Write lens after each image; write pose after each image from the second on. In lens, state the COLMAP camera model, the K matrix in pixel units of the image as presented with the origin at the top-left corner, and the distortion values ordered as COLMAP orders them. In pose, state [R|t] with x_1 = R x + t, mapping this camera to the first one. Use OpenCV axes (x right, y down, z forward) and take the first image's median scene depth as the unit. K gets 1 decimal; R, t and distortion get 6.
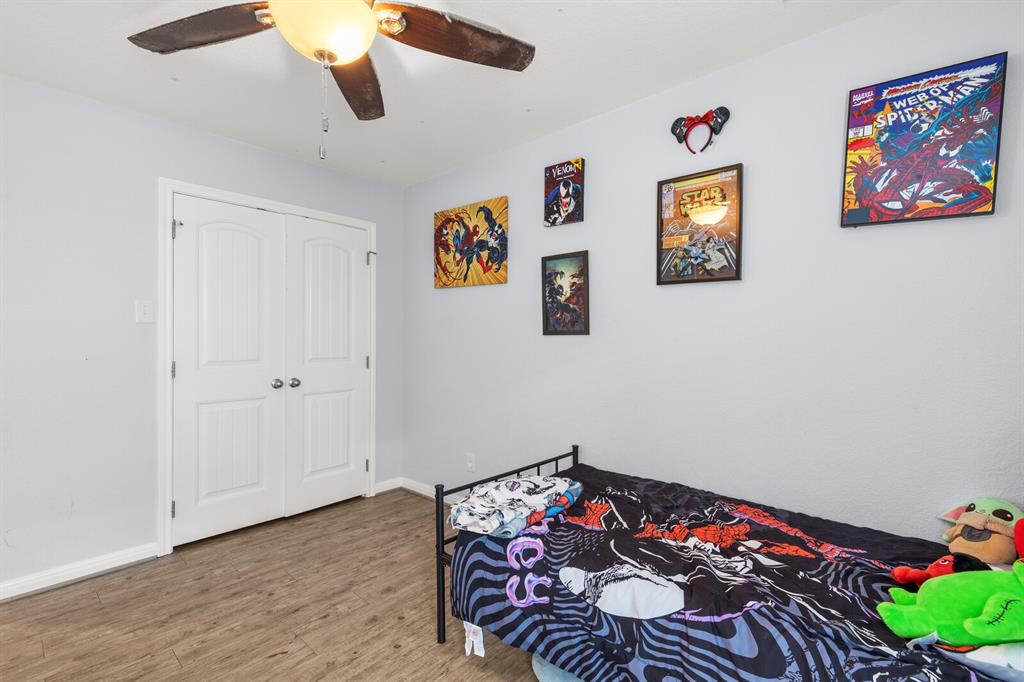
lens RADIAL K [[464.3, 0, 510.8], [0, 464.3, 338.8], [0, 0, 1]] dist [0.007986, -0.001477]
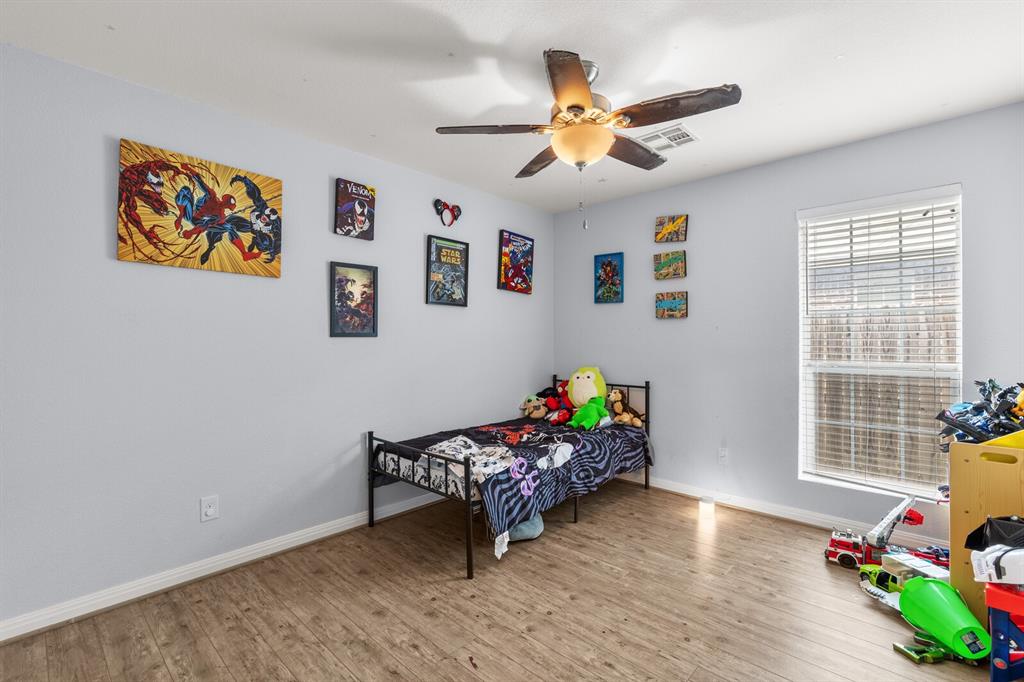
lens RADIAL K [[464.3, 0, 510.7], [0, 464.3, 338.9], [0, 0, 1]] dist [0.007986, -0.001477]
pose [[0.016721, -0.000481, 0.999860, -0.994795], [0.006512, 0.999979, 0.000372, -0.001108], [-0.999839, 0.006505, 0.016724, 0.607800]]
